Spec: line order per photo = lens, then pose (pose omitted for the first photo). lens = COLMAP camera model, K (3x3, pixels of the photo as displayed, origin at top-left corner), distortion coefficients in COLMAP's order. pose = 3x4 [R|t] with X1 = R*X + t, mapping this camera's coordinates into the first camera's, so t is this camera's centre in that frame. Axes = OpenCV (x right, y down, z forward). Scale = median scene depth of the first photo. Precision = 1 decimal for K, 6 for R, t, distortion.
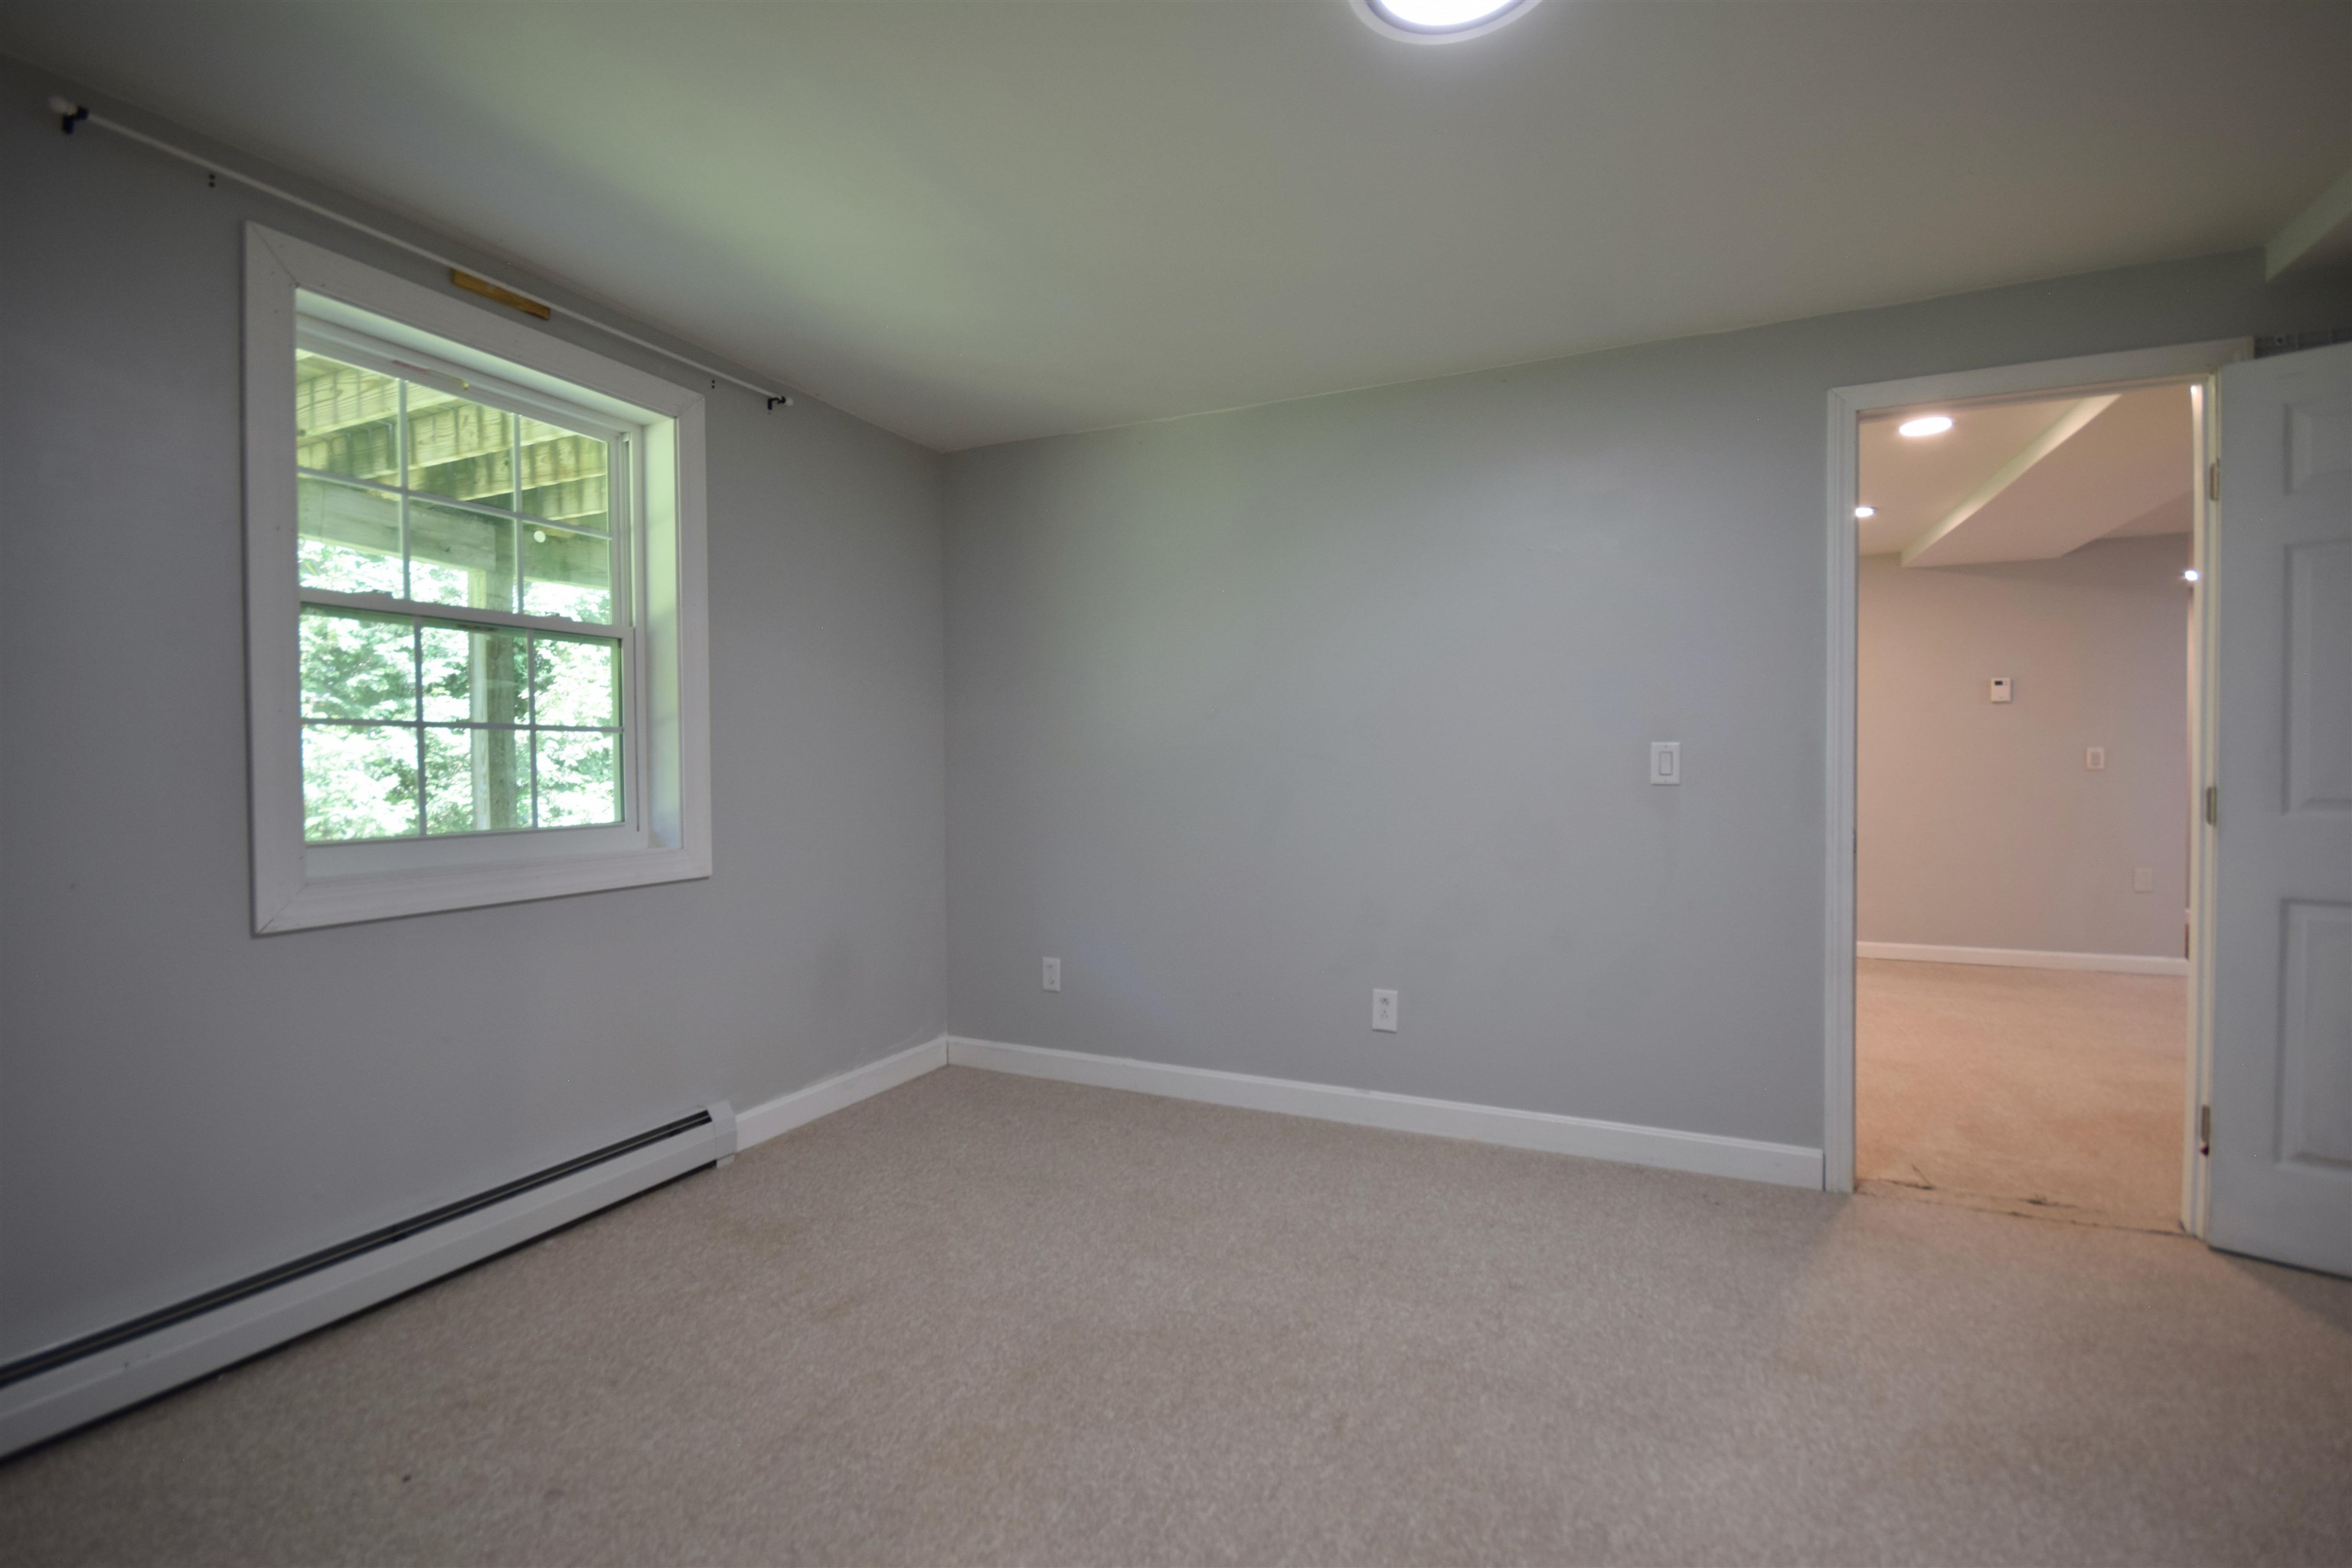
lens RADIAL K [[1040.2, 0, 1180.8], [0, 1040.2, 791.2], [0, 0, 1]] dist [-0.002155, -0.000121]
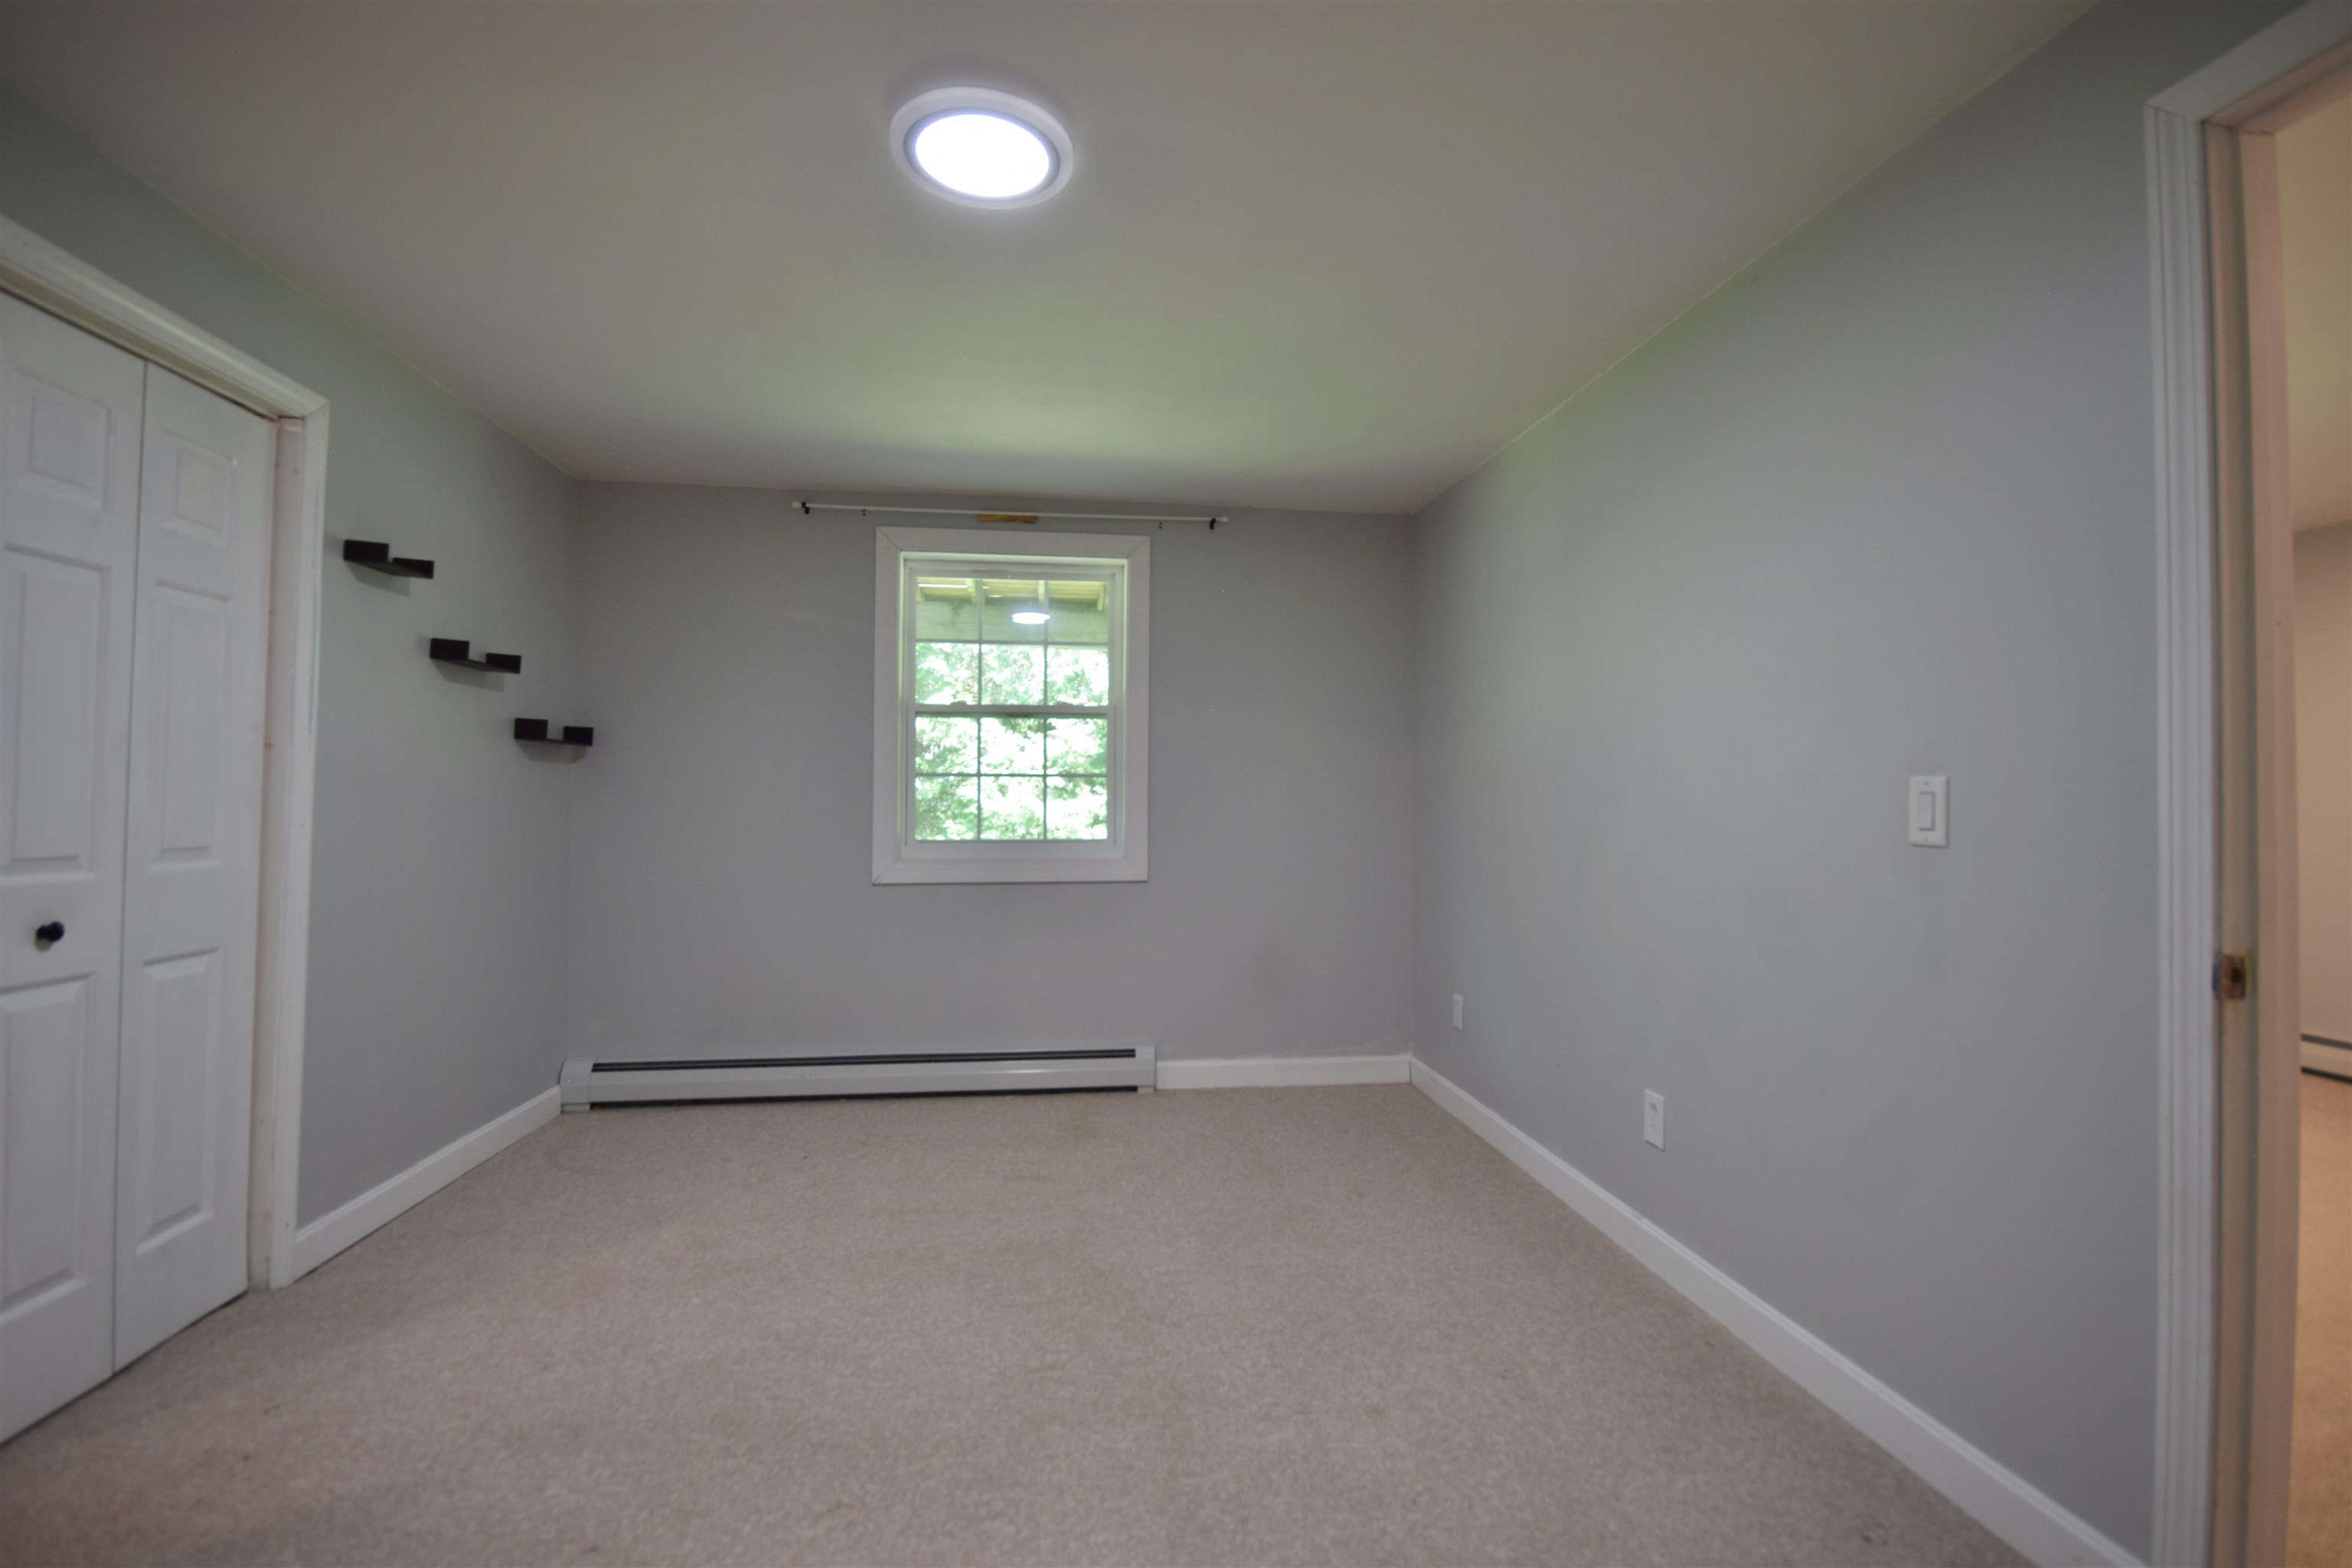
lens RADIAL K [[1051.1, 0, 1176.0], [0, 1051.1, 784.0], [0, 0, 1]] dist [-0.002900, -0.000945]
pose [[0.524420, -0.002899, -0.851455, 0.766052], [-0.029540, 0.999330, -0.021597, -0.016536], [0.850947, 0.036478, 0.523983, 0.298734]]
